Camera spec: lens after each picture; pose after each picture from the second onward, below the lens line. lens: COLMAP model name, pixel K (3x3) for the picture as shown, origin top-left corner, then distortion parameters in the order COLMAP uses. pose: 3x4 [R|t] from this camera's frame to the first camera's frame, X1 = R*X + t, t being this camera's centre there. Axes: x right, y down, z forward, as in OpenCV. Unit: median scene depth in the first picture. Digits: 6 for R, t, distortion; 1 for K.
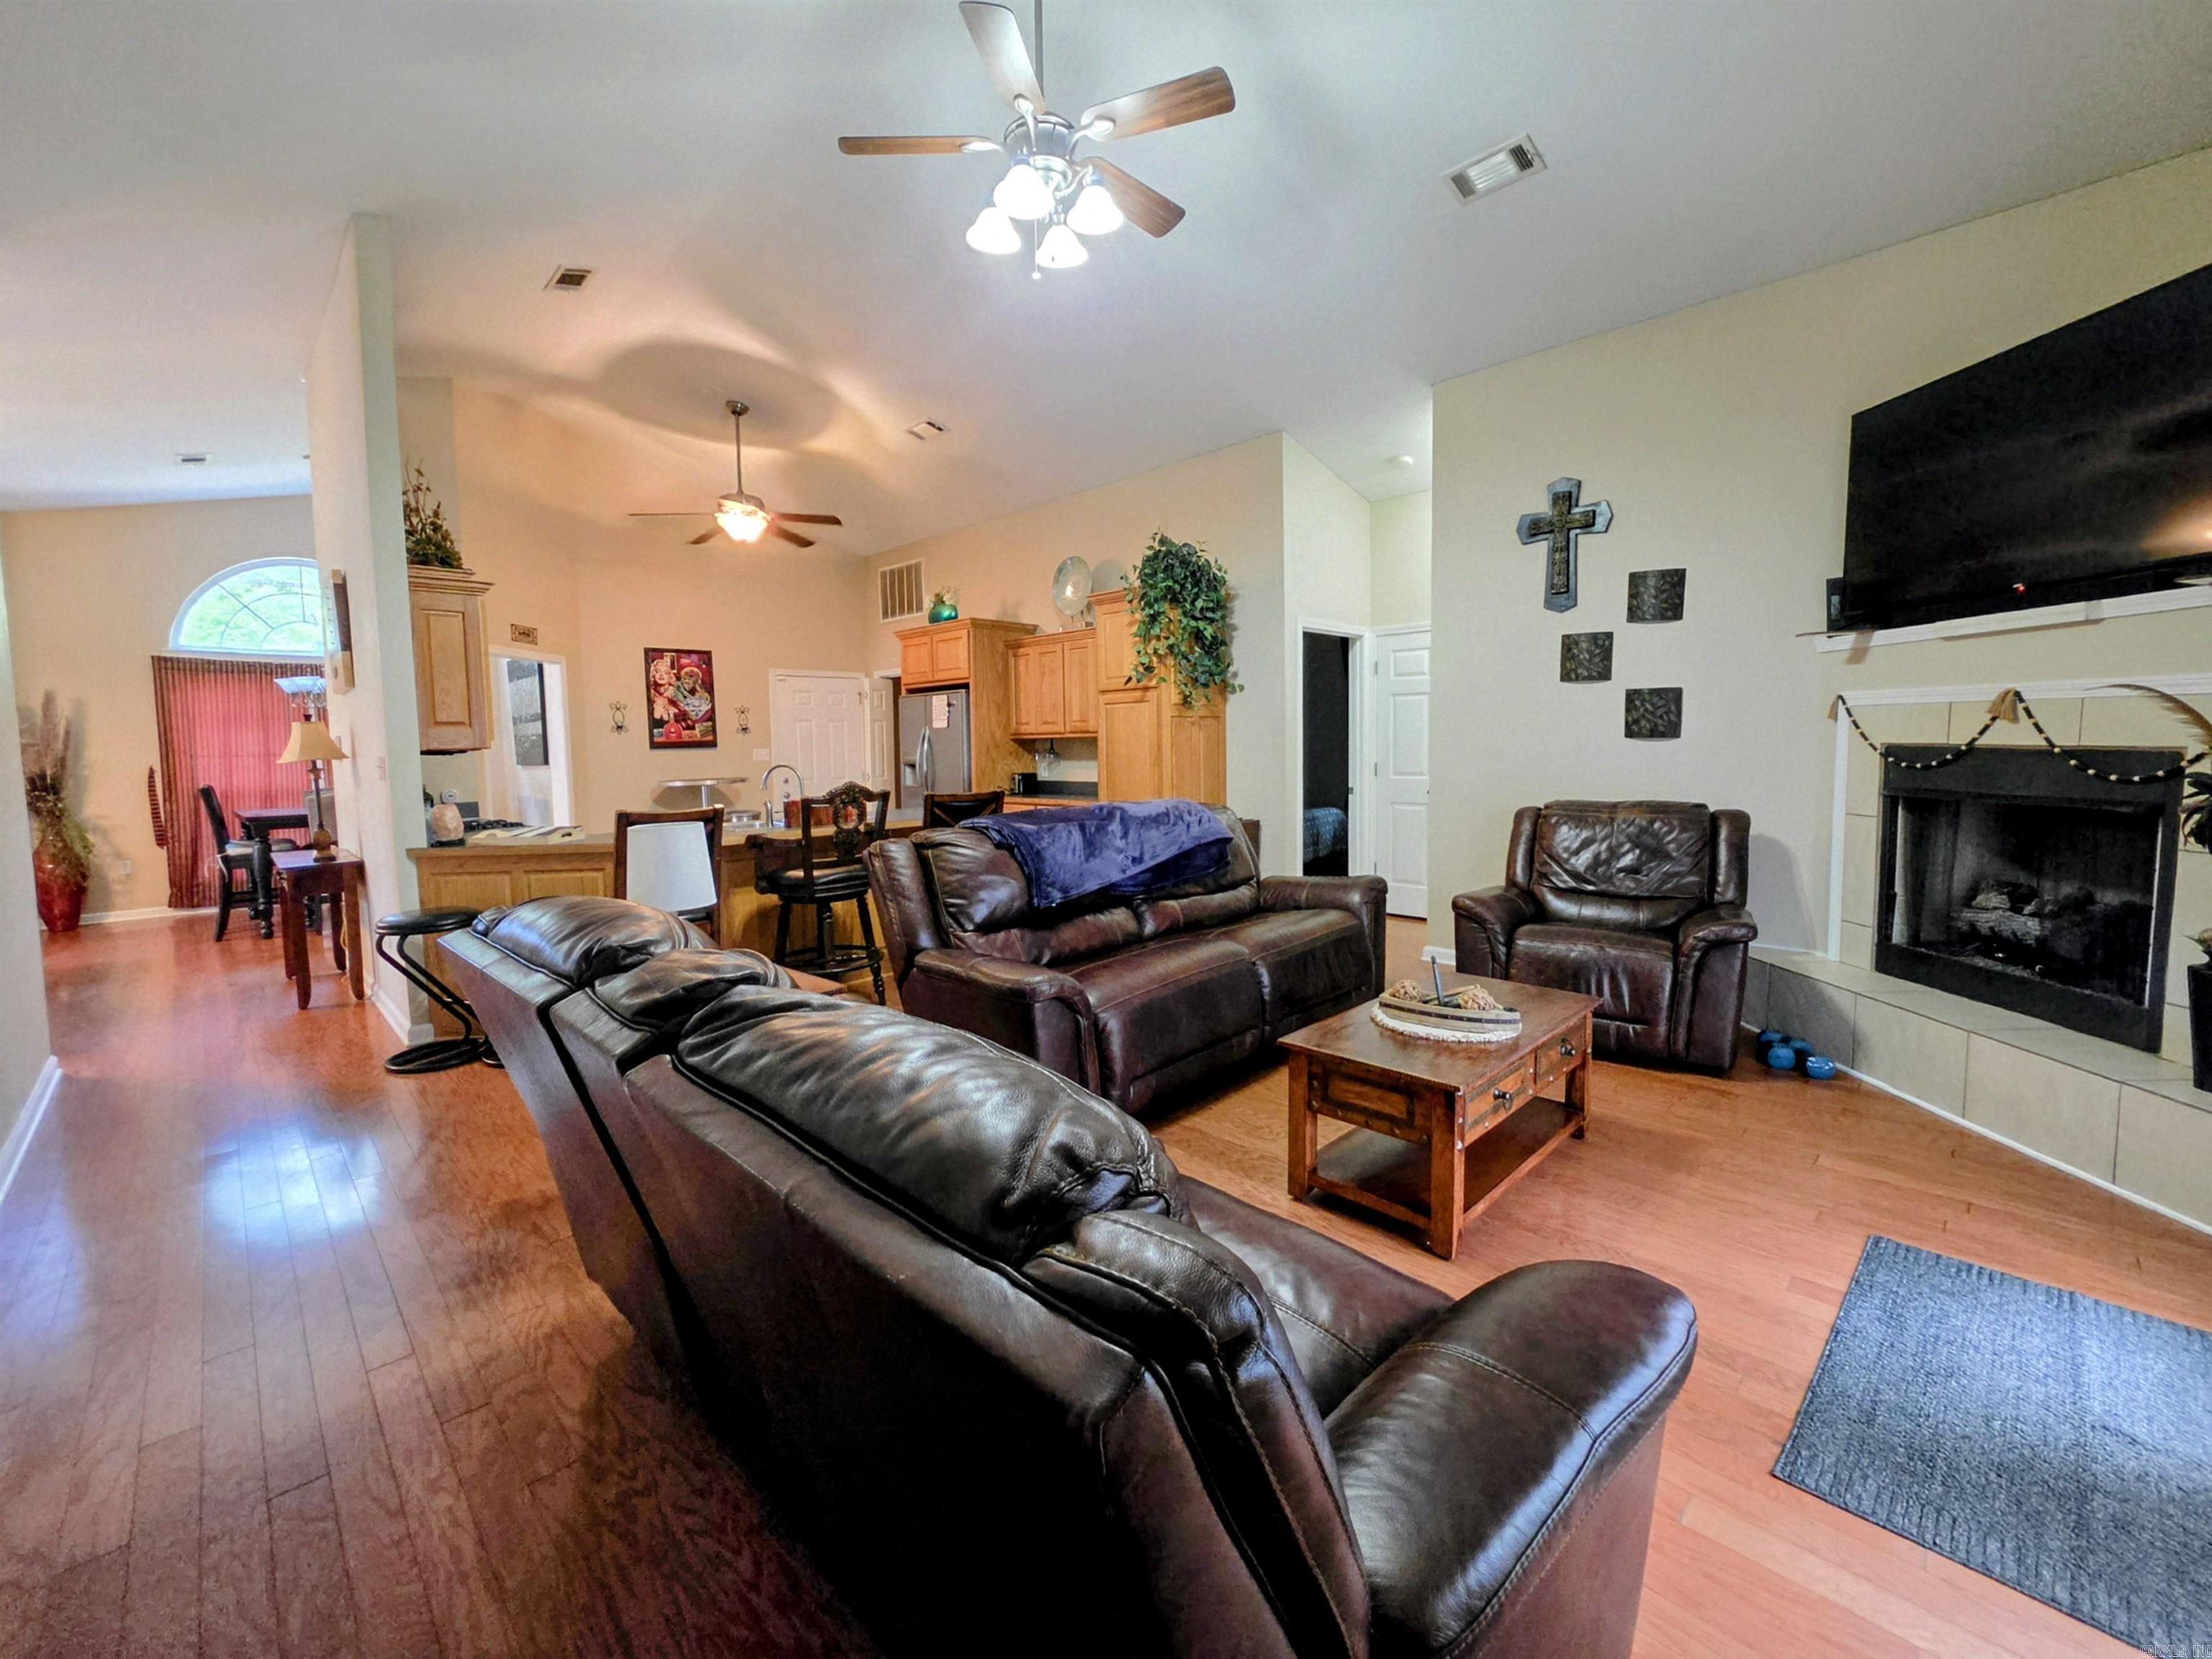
lens RADIAL K [[891.2, 0, 1092.0], [0, 891.2, 806.1], [0, 0, 1]] dist [-0.004705, 0.001418]
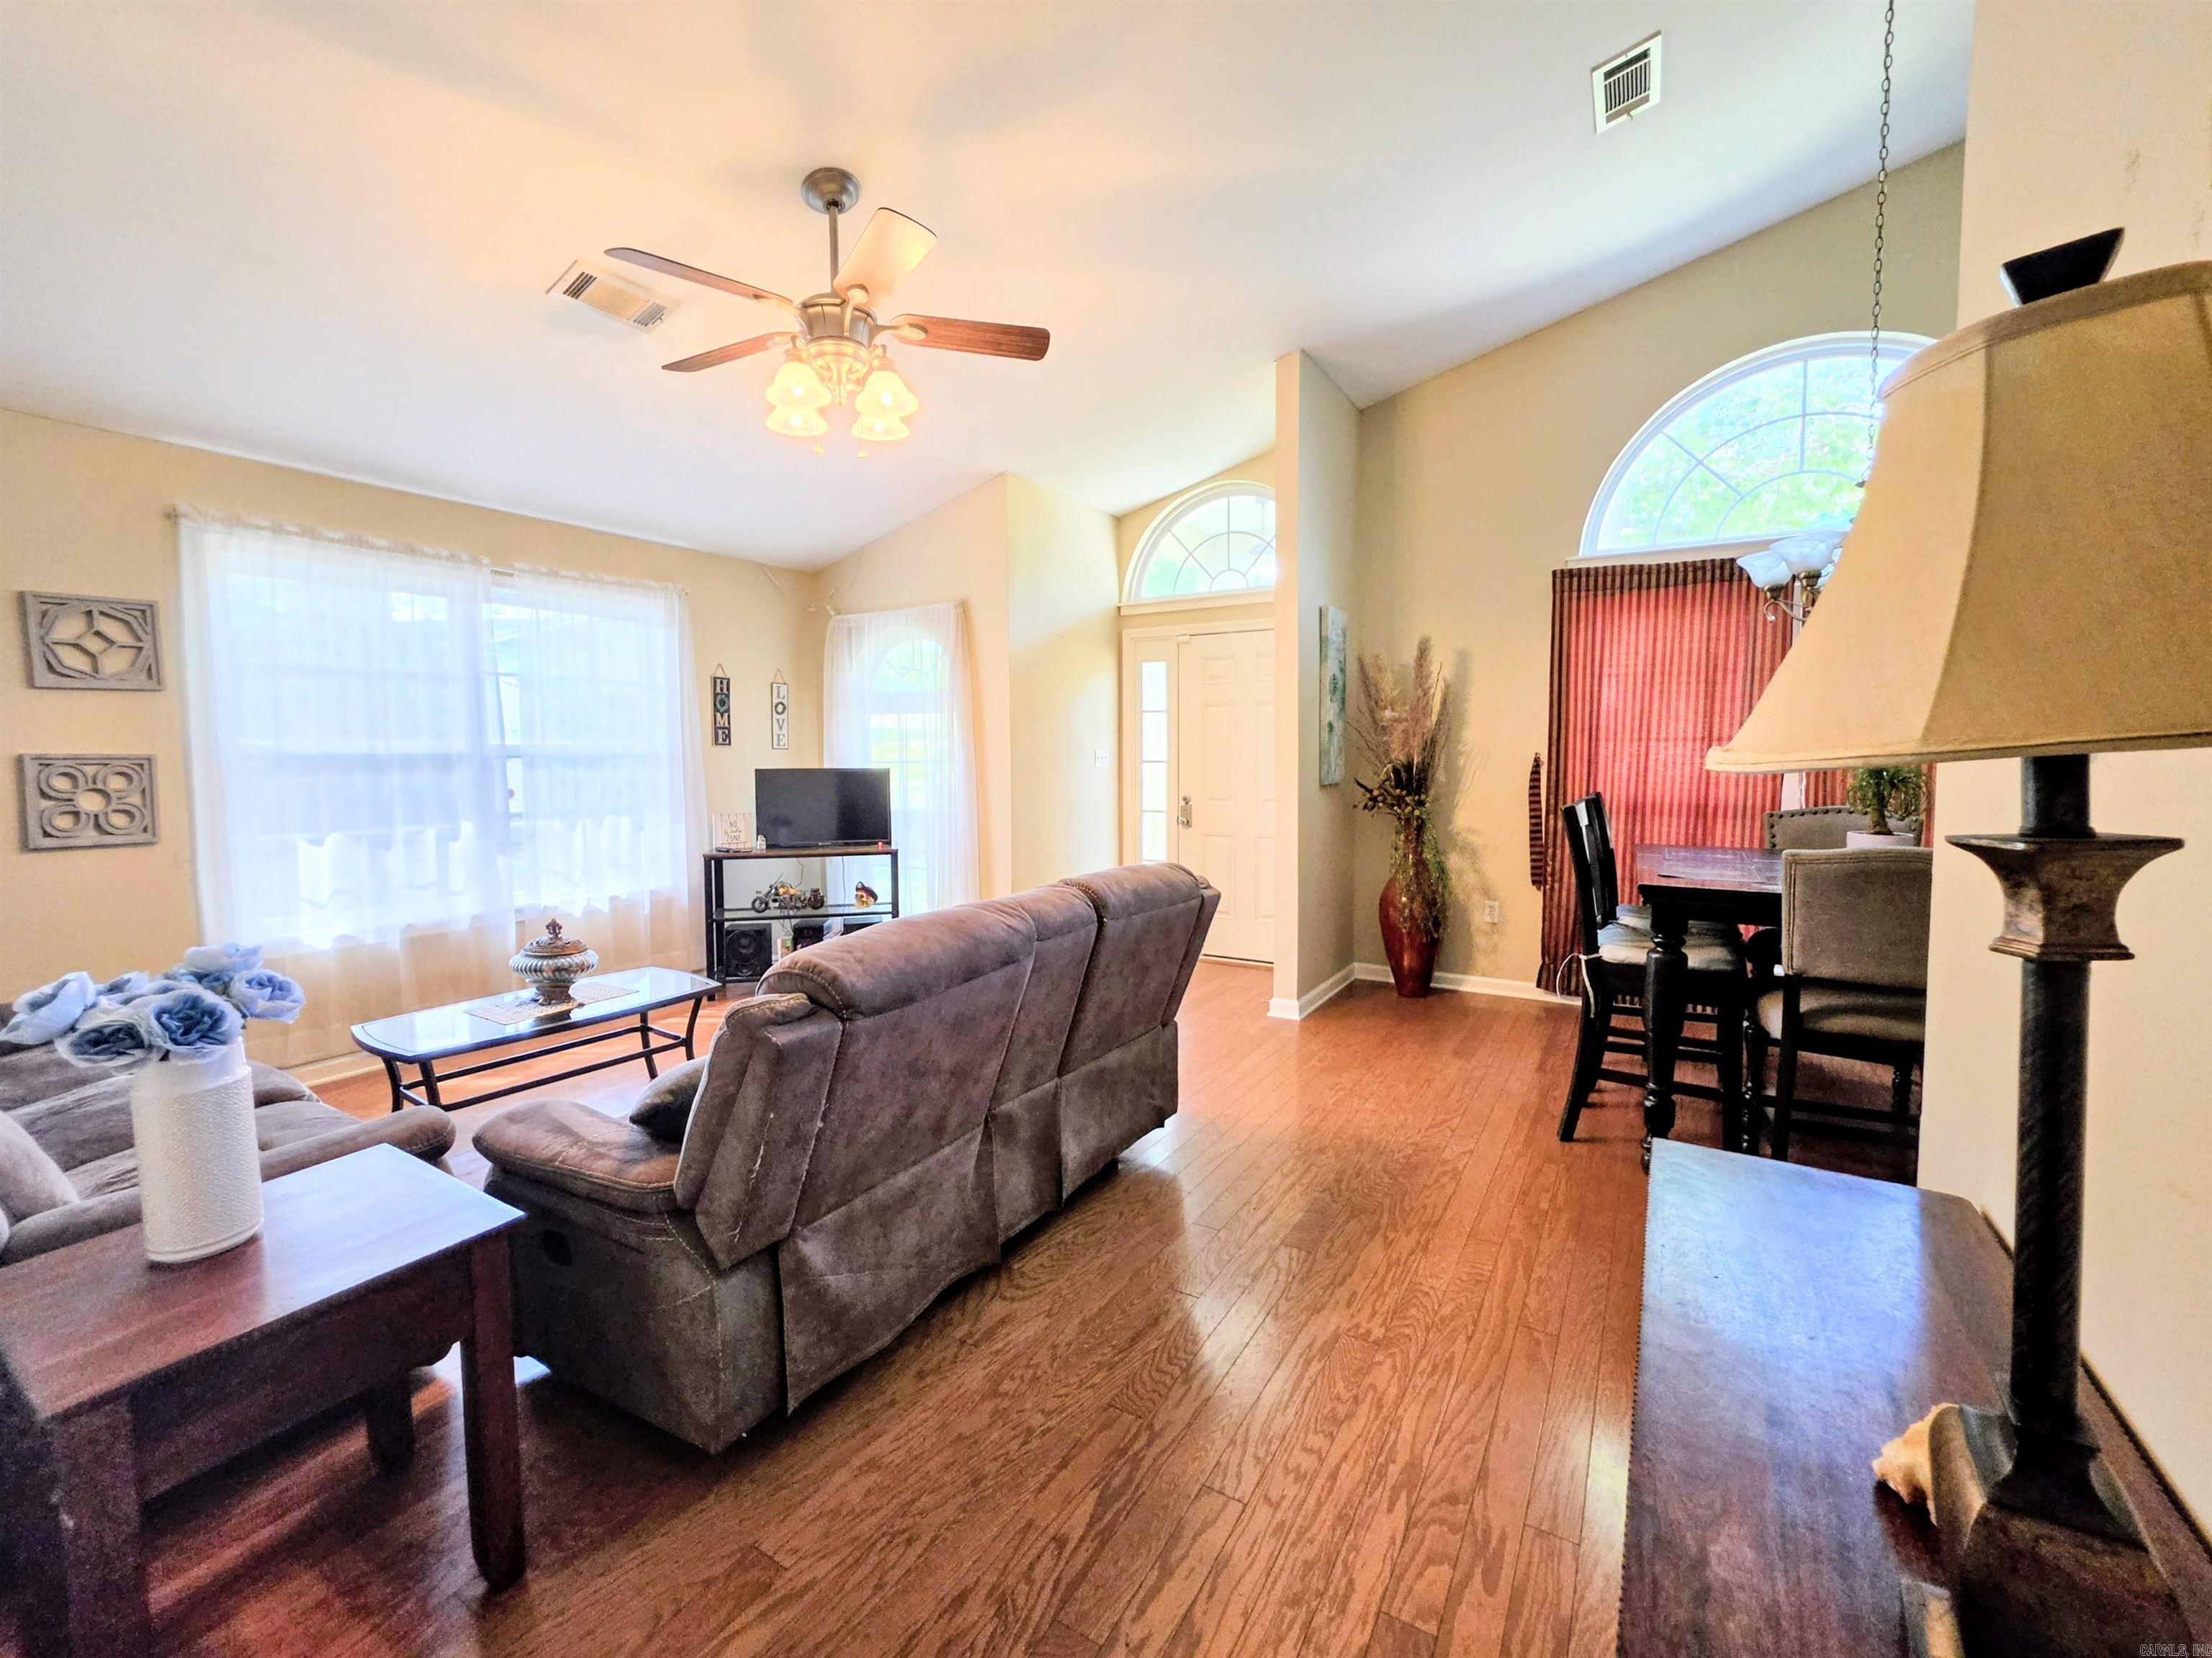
lens RADIAL K [[891.2, 0, 1094.2], [0, 891.2, 811.6], [0, 0, 1]] dist [-0.004705, 0.001418]
pose [[0.217277, 0.081478, -0.972704, -0.611200], [-0.066693, 0.995421, 0.068483, -0.032184], [0.973829, 0.049993, 0.221716, 0.660159]]
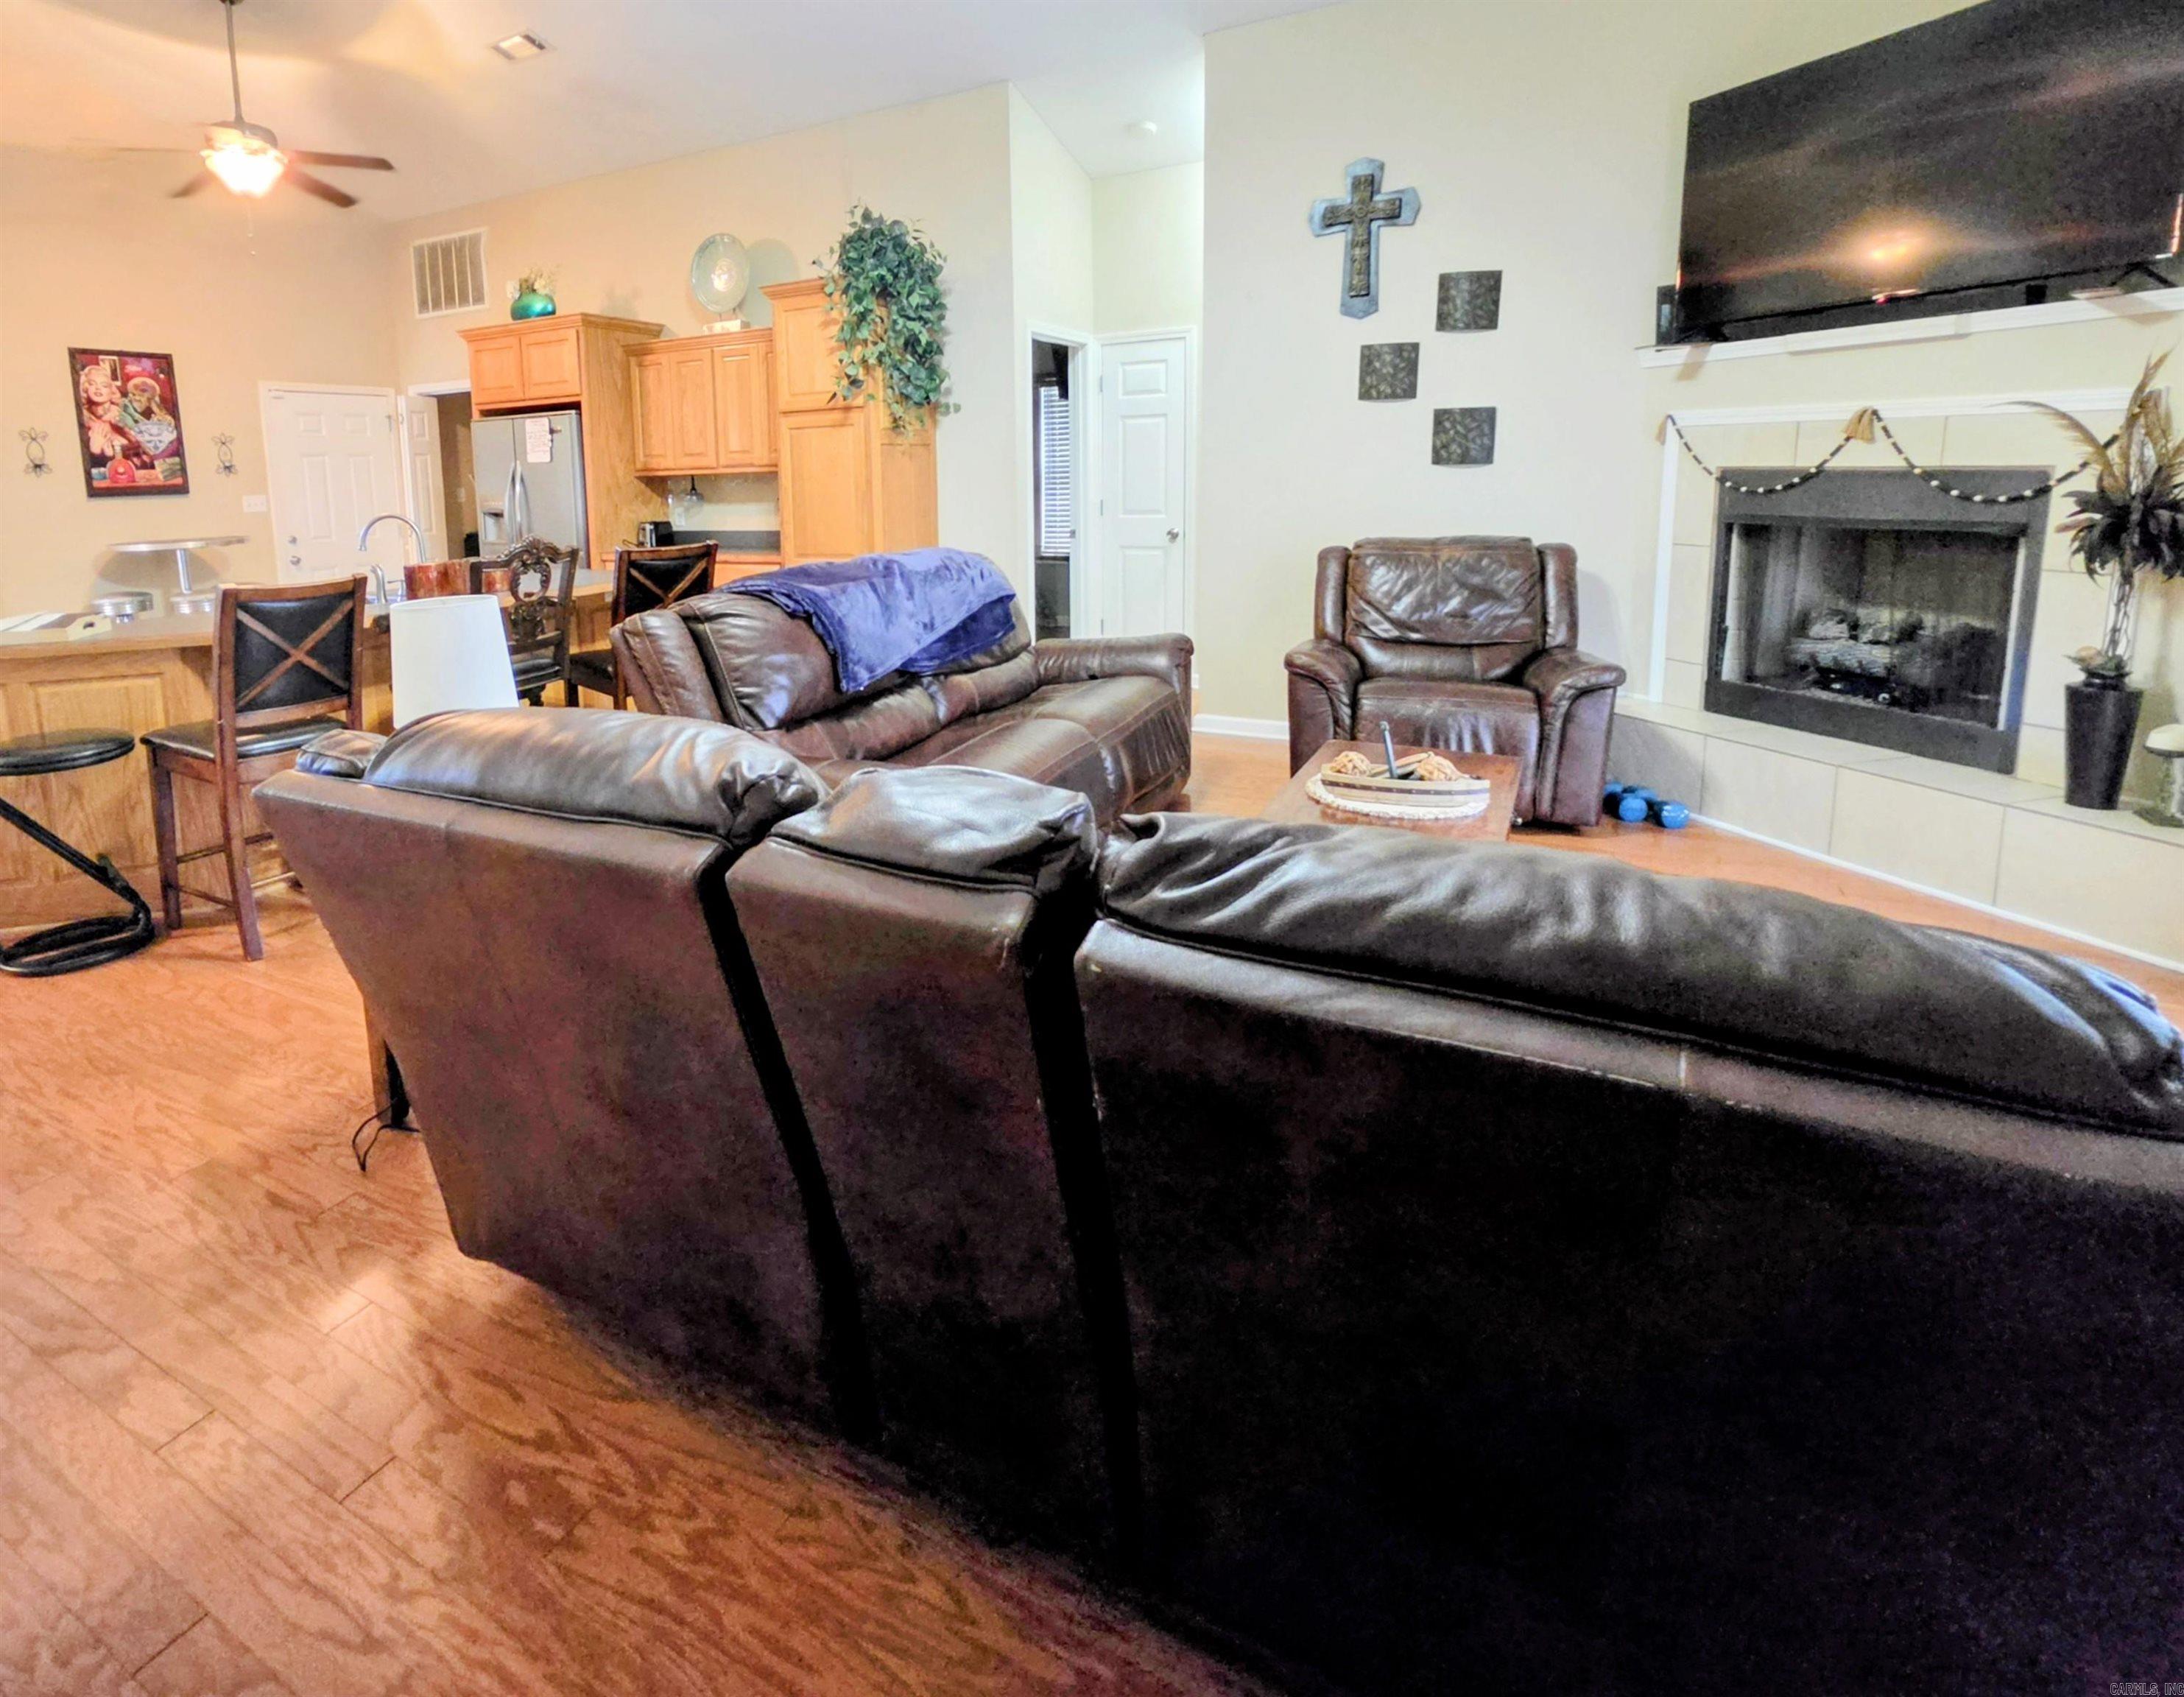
lens RADIAL K [[1112.3, 0, 864.7], [0, 1112.3, 628.9], [0, 0, 1]] dist [-0.003400, -0.000470]
pose [[0.973021, -0.042892, 0.226694, -0.137293], [0.029210, 0.997563, 0.063367, -0.000756], [-0.228859, -0.055036, 0.971903, 0.036073]]
